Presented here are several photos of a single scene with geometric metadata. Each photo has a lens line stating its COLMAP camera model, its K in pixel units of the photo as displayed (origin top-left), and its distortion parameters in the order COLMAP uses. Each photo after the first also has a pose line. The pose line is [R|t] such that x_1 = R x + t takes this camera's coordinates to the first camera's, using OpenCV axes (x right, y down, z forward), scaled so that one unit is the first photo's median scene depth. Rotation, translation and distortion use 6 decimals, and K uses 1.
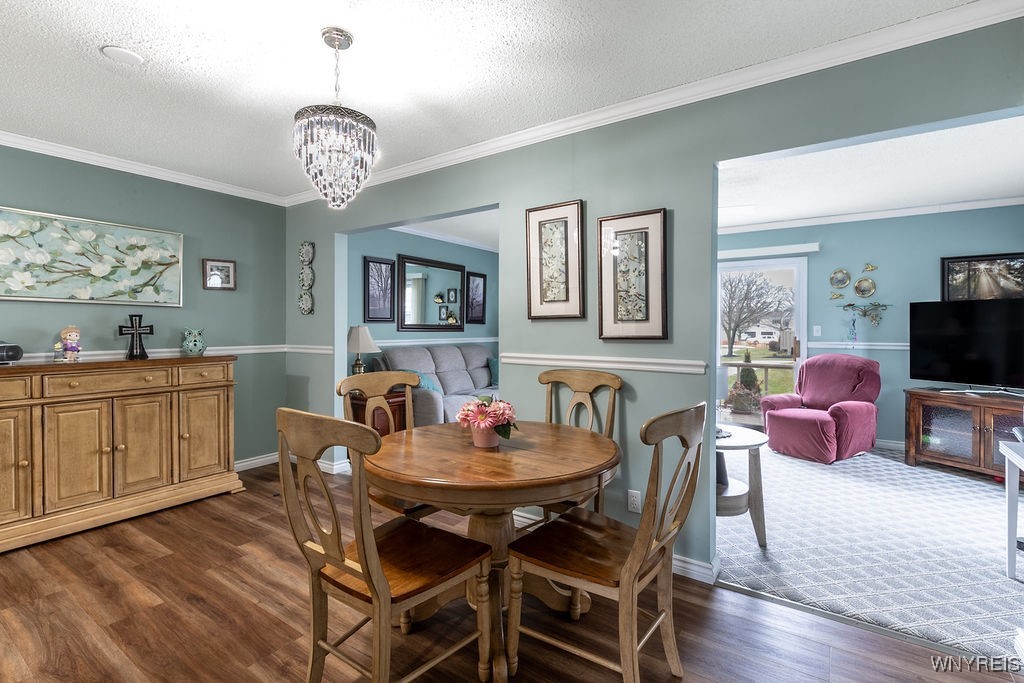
lens RADIAL K [[473.3, 0, 517.5], [0, 473.3, 330.9], [0, 0, 1]] dist [0.006003, -0.000299]
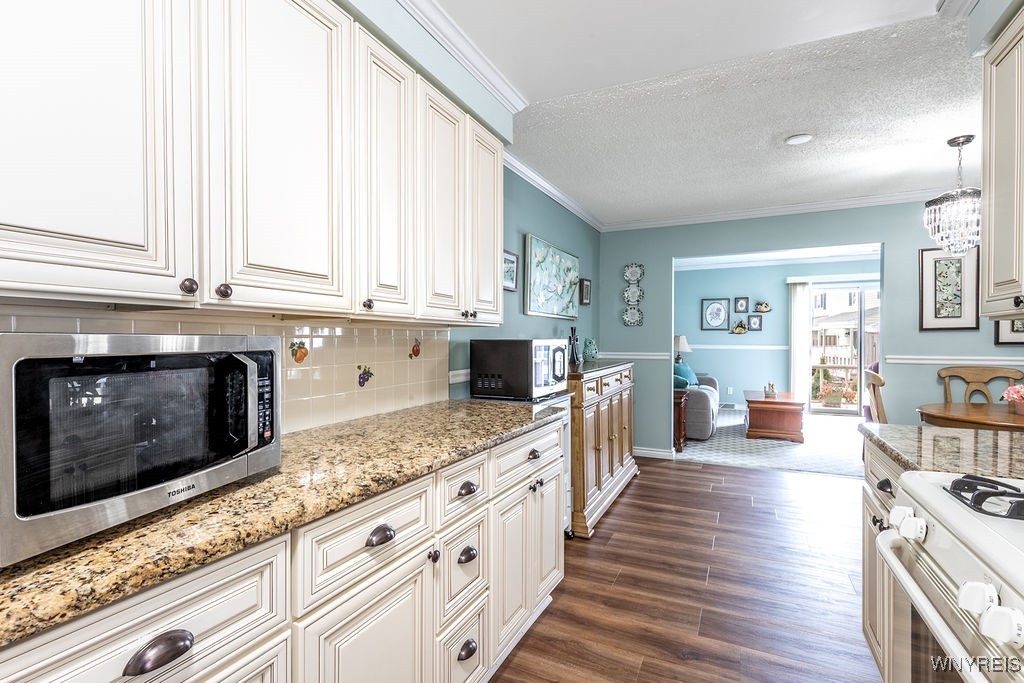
lens RADIAL K [[473.3, 0, 515.2], [0, 473.3, 341.9], [0, 0, 1]] dist [0.006003, -0.000299]
pose [[0.986216, -0.006757, 0.165327, -1.161015], [0.005772, 0.999963, 0.006440, -0.006062], [-0.165364, -0.005397, 0.986218, -0.126809]]
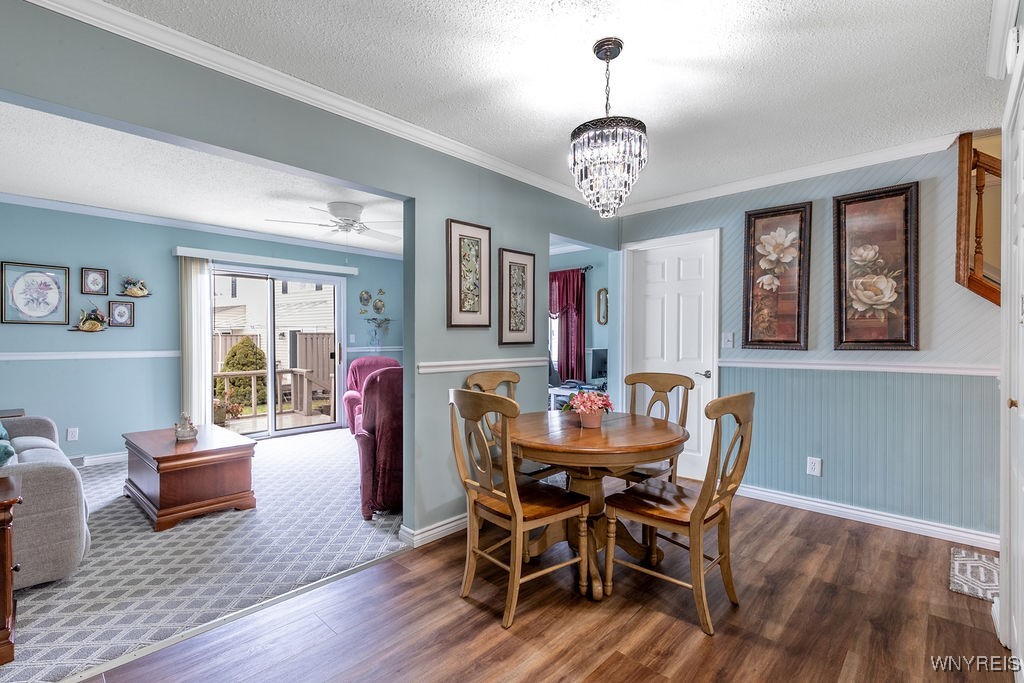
lens RADIAL K [[473.3, 0, 509.9], [0, 473.3, 346.7], [0, 0, 1]] dist [0.006003, -0.000299]
pose [[0.146774, -0.023389, 0.988894, -0.836119], [0.007694, 0.999717, 0.022503, -0.004259], [-0.989140, 0.004306, 0.146912, 0.624945]]
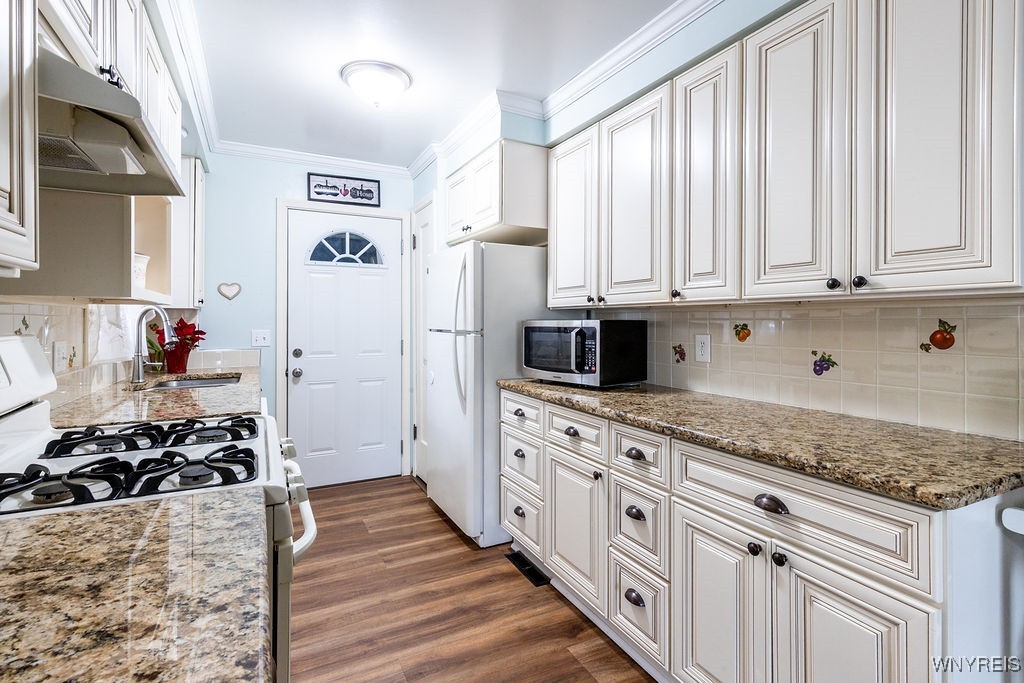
lens RADIAL K [[473.3, 0, 492.9], [0, 473.3, 327.2], [0, 0, 1]] dist [0.006003, -0.000299]
pose [[-0.481976, 0.005011, -0.876170, -0.635931], [-0.000884, 0.999980, 0.006205, -0.003285], [0.876184, 0.003765, -0.481962, 0.413461]]
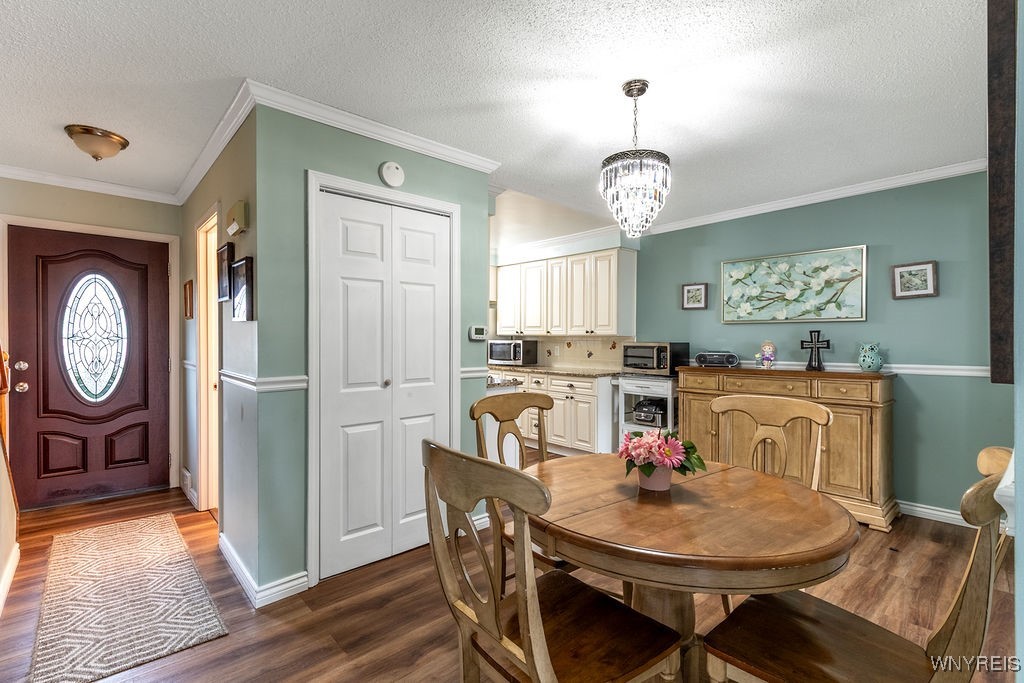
lens RADIAL K [[473.3, 0, 507.4], [0, 473.3, 341.8], [0, 0, 1]] dist [0.006003, -0.000299]
pose [[-0.206781, -0.002283, -0.978384, 0.433759], [-0.006098, 0.999981, -0.001045, -0.002305], [0.978368, 0.005750, -0.206791, 0.536960]]
